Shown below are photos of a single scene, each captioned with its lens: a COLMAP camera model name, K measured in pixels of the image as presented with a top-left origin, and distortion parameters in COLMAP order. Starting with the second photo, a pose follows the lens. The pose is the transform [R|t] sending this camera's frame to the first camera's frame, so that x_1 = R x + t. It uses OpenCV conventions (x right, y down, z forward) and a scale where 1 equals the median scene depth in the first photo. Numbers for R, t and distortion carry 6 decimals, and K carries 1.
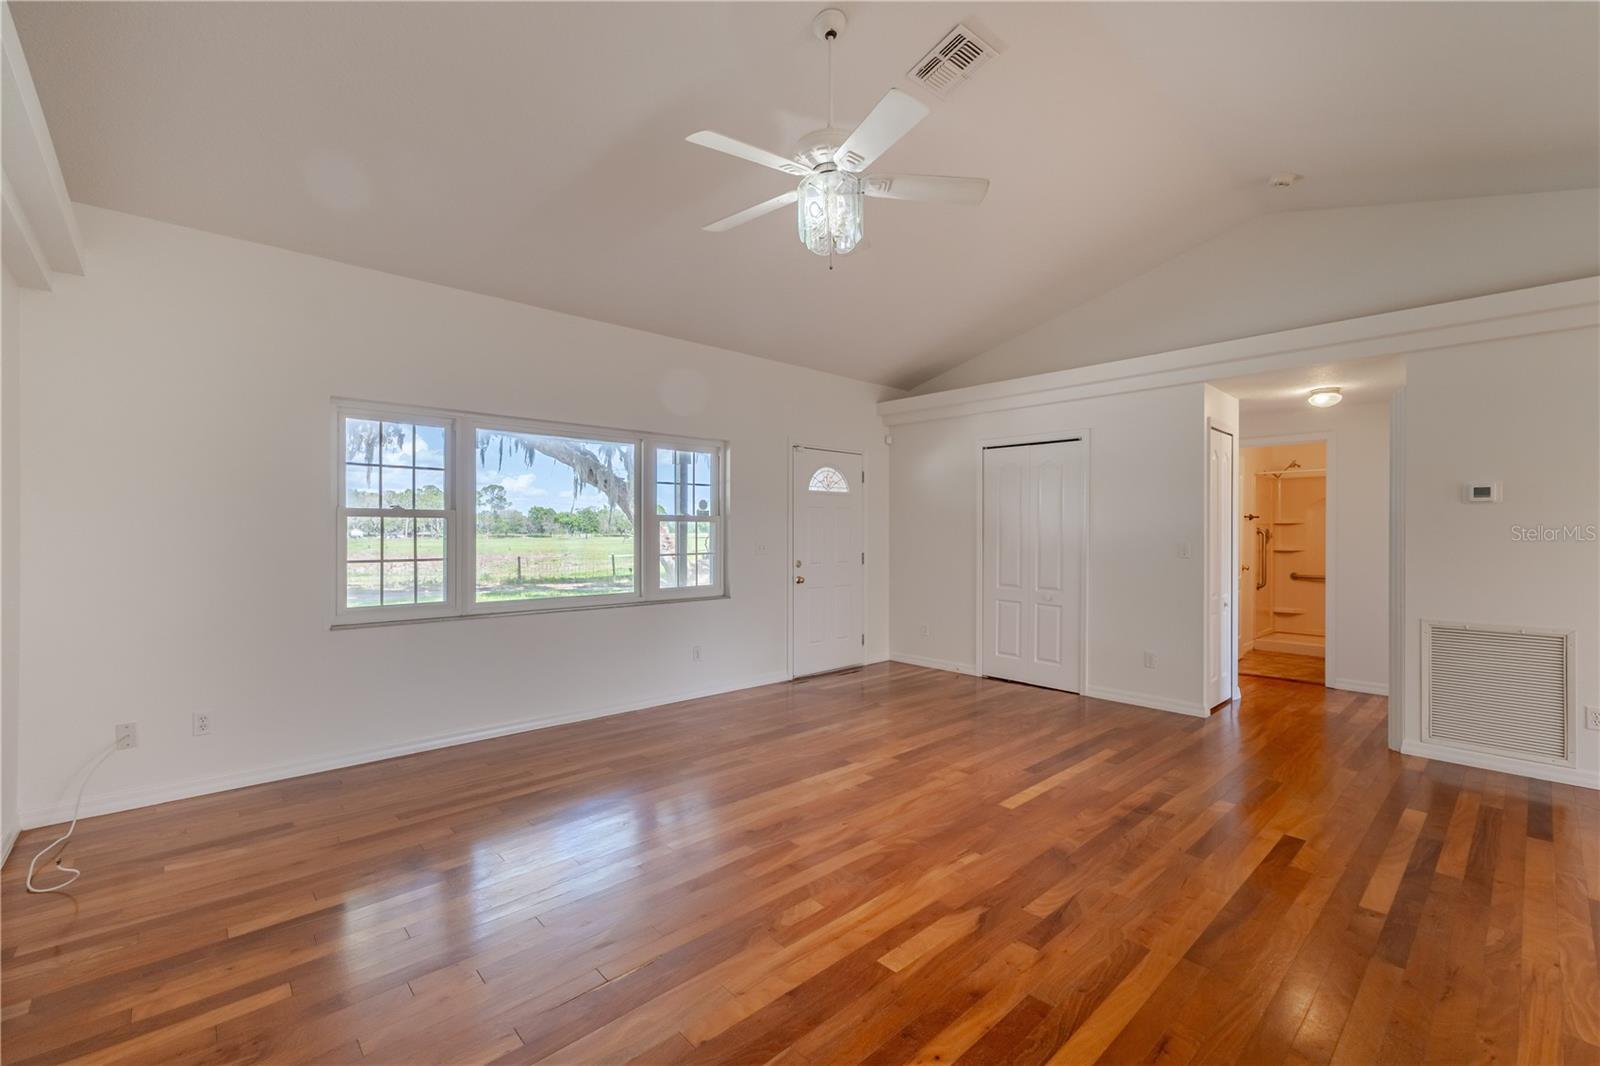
lens RADIAL K [[670.5, 0, 802.3], [0, 670.5, 534.2], [0, 0, 1]] dist [0.003232, 0.000400]
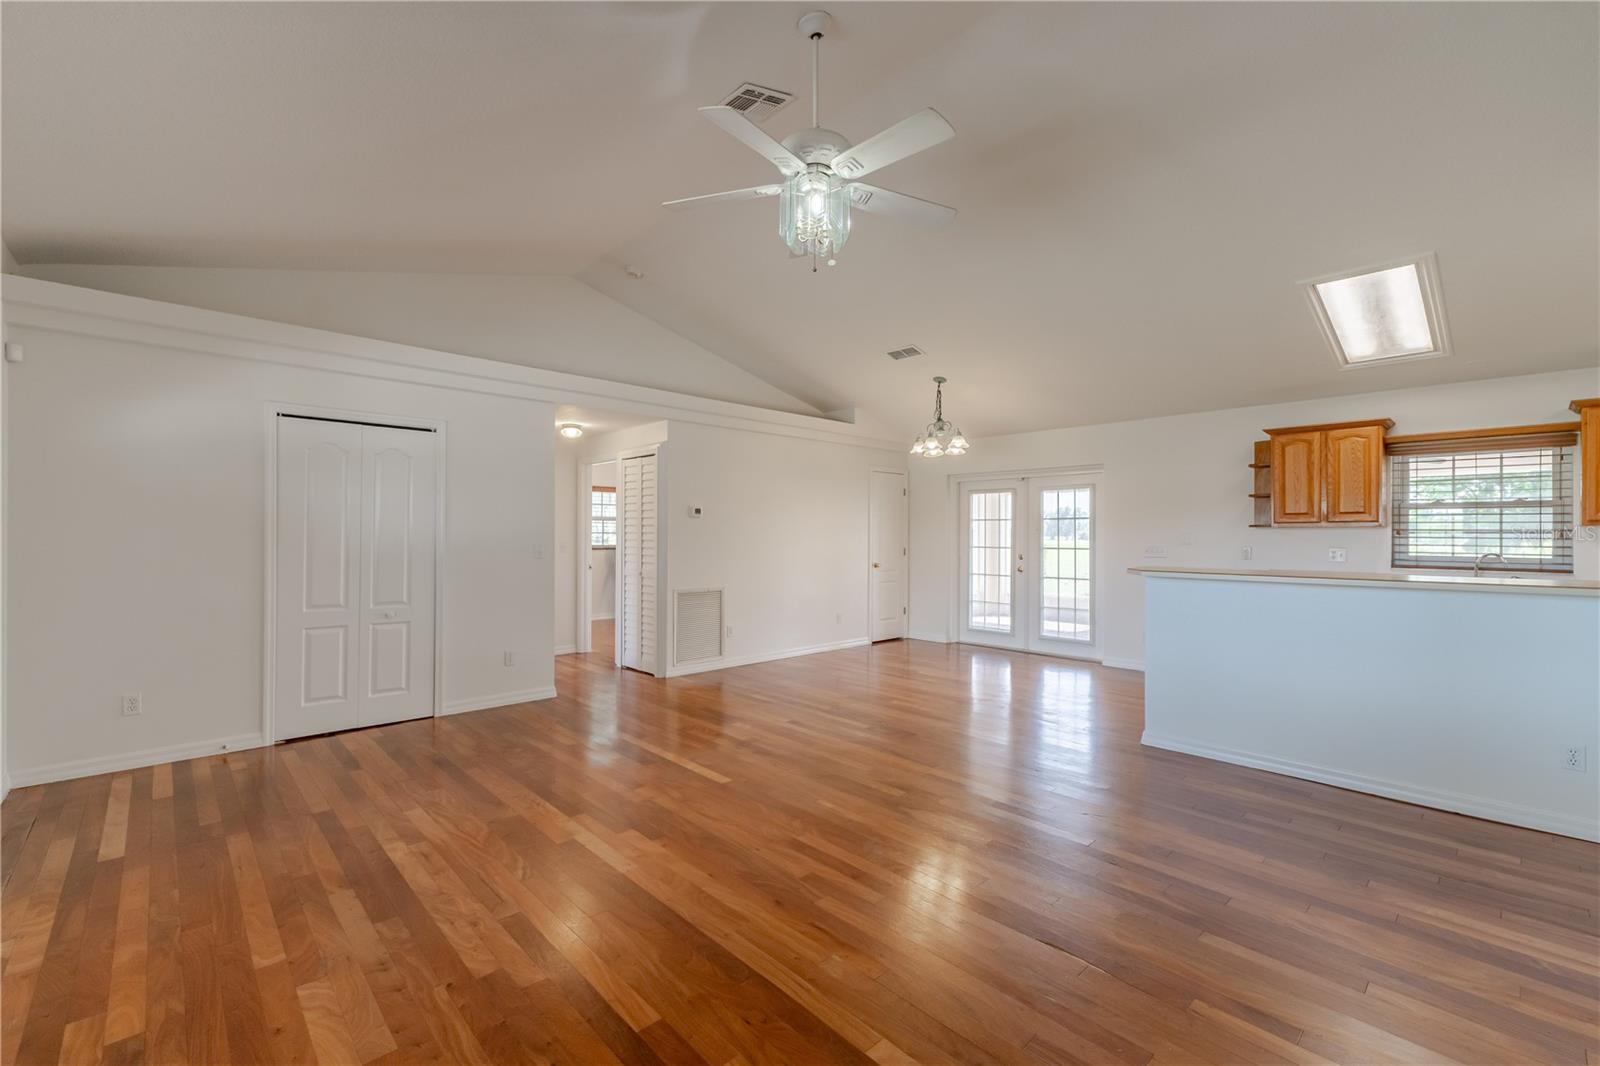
lens RADIAL K [[677.1, 0, 795.2], [0, 677.1, 532.3], [0, 0, 1]] dist [0.001711, -0.000195]
pose [[-0.009411, 0.000484, 0.999956, -0.624268], [0.000382, 1.000000, -0.000480, -0.007134], [-0.999956, 0.000377, -0.009411, 0.675280]]
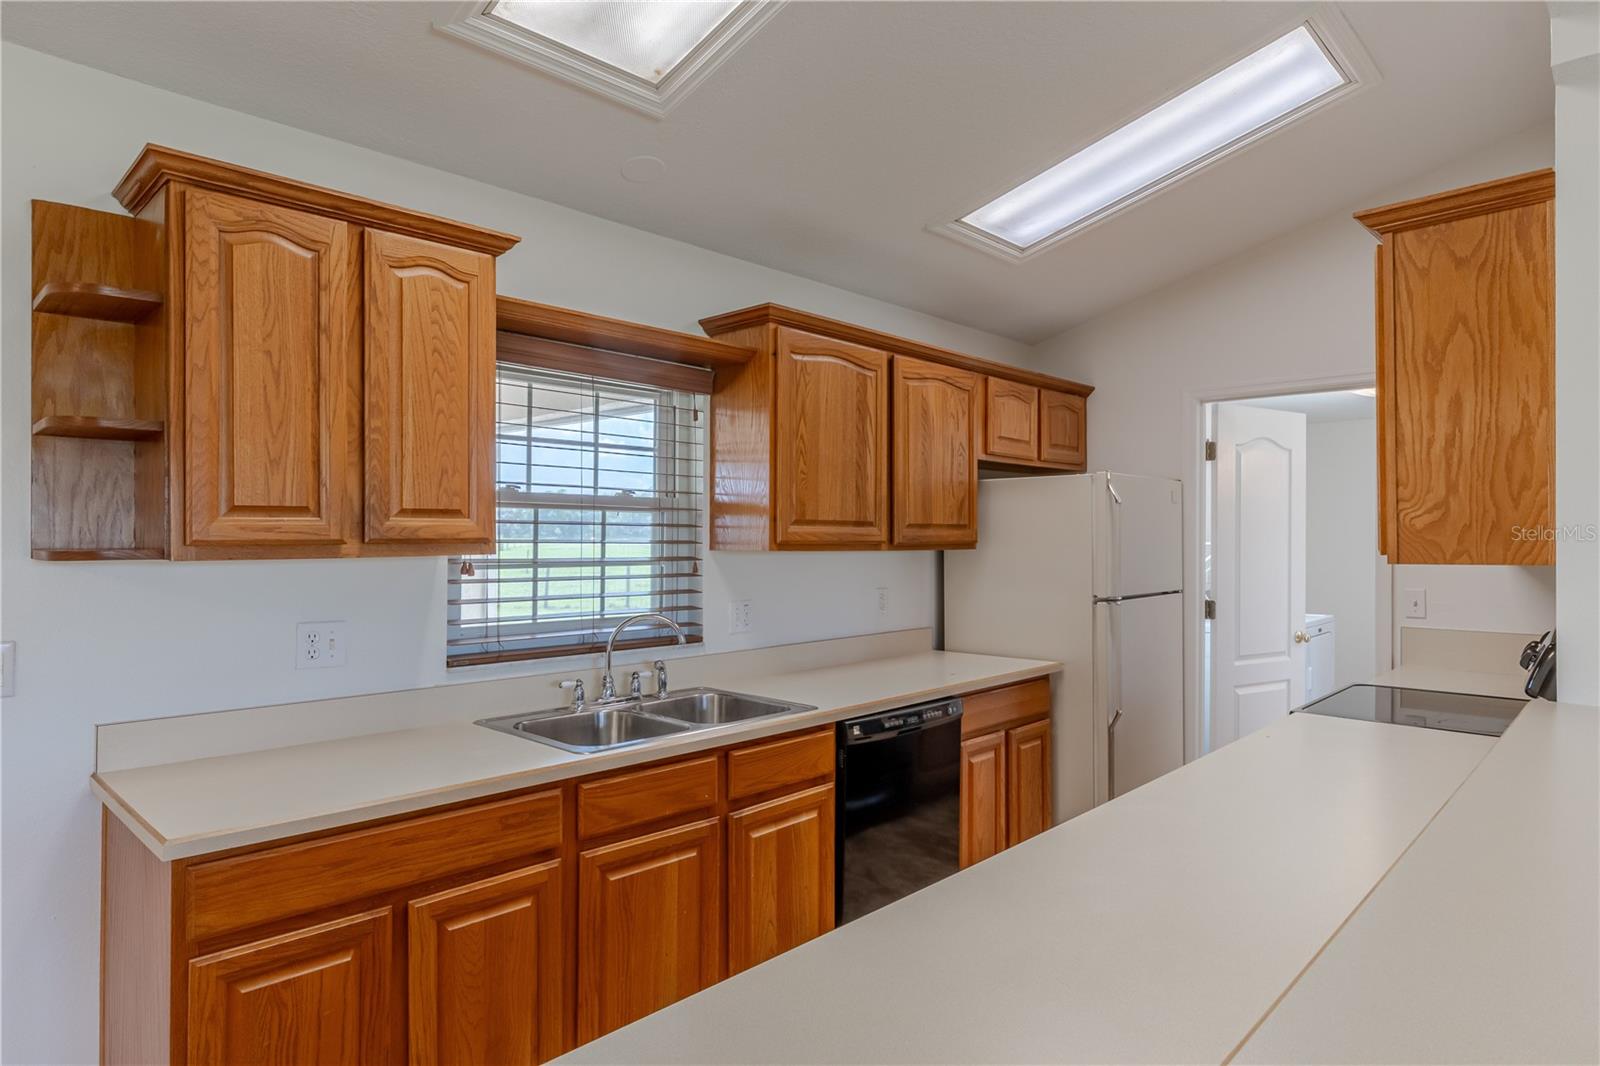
lens RADIAL K [[933.7, 0, 800.0], [0, 933.7, 533.0], [0, 0, 1]] dist [-0.003270, -0.001987]
pose [[-0.997750, -0.006868, -0.066695, 0.413285], [-0.006908, 0.999976, 0.000374, -0.032407], [0.066691, 0.000834, -0.997773, 0.195202]]
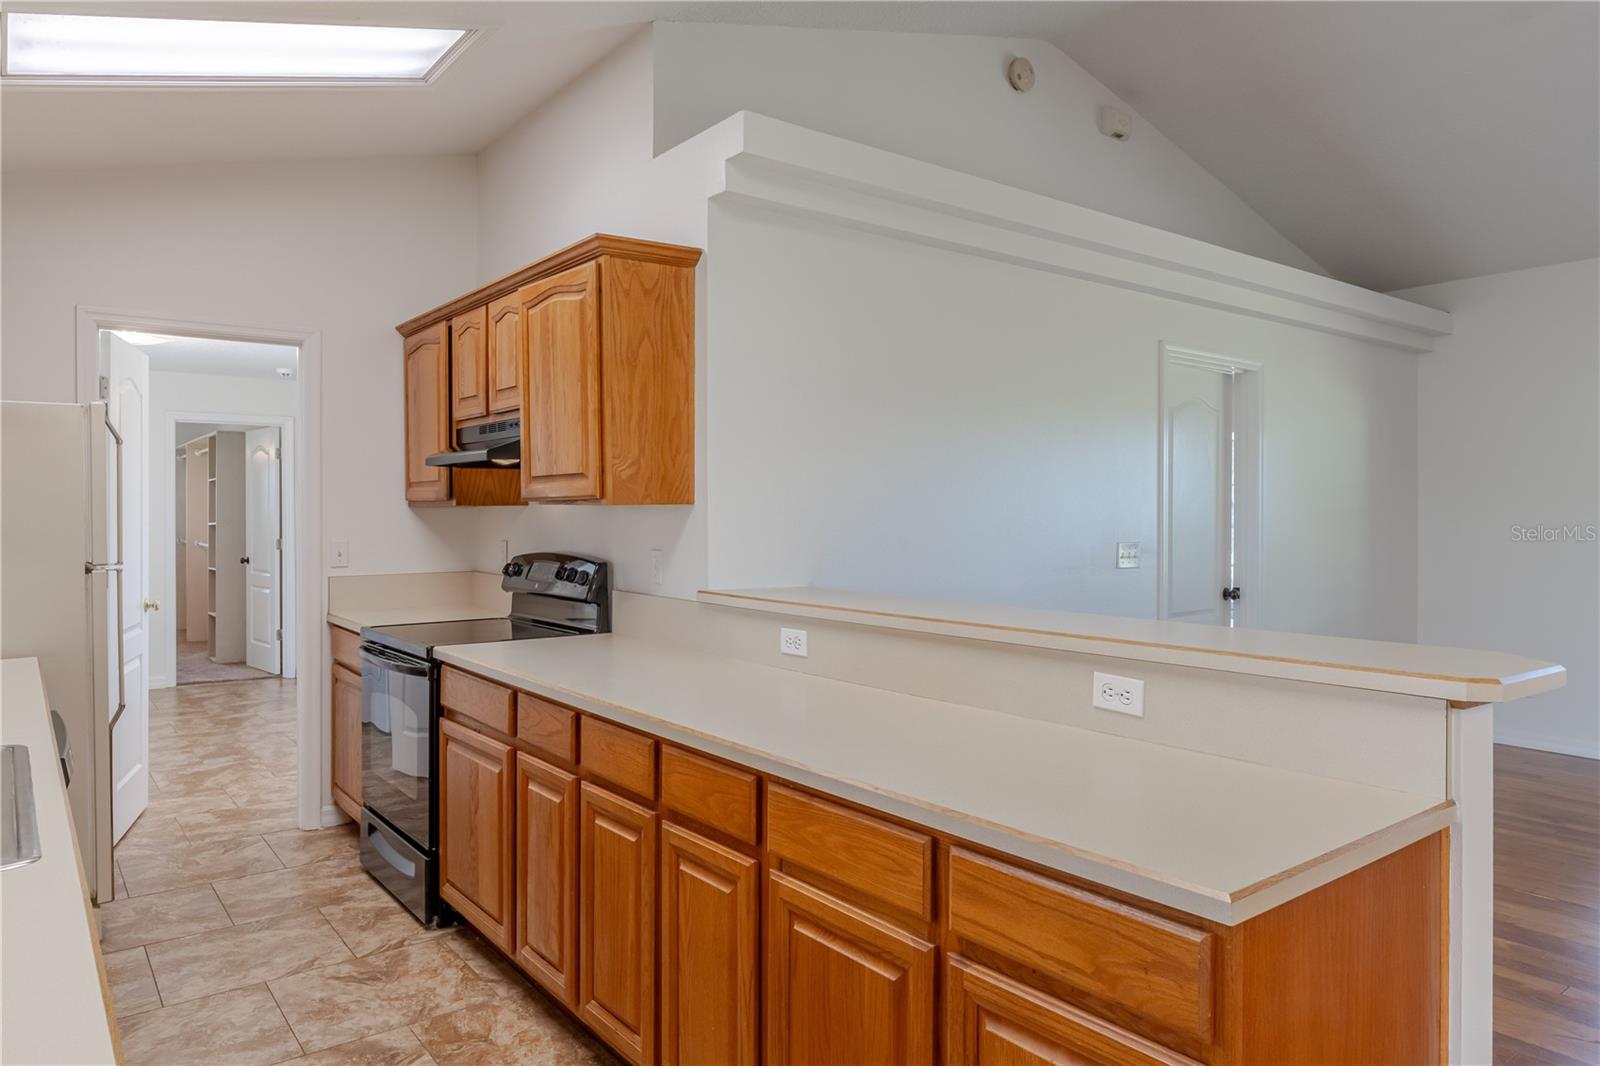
lens RADIAL K [[1027.9, 0, 795.2], [0, 1027.9, 510.8], [0, 0, 1]] dist [-0.001305, -0.000484]
pose [[-0.084206, -0.003830, -0.996441, 0.781810], [-0.003751, 0.999987, -0.003527, -0.011774], [0.996441, 0.003441, -0.084220, -0.087110]]
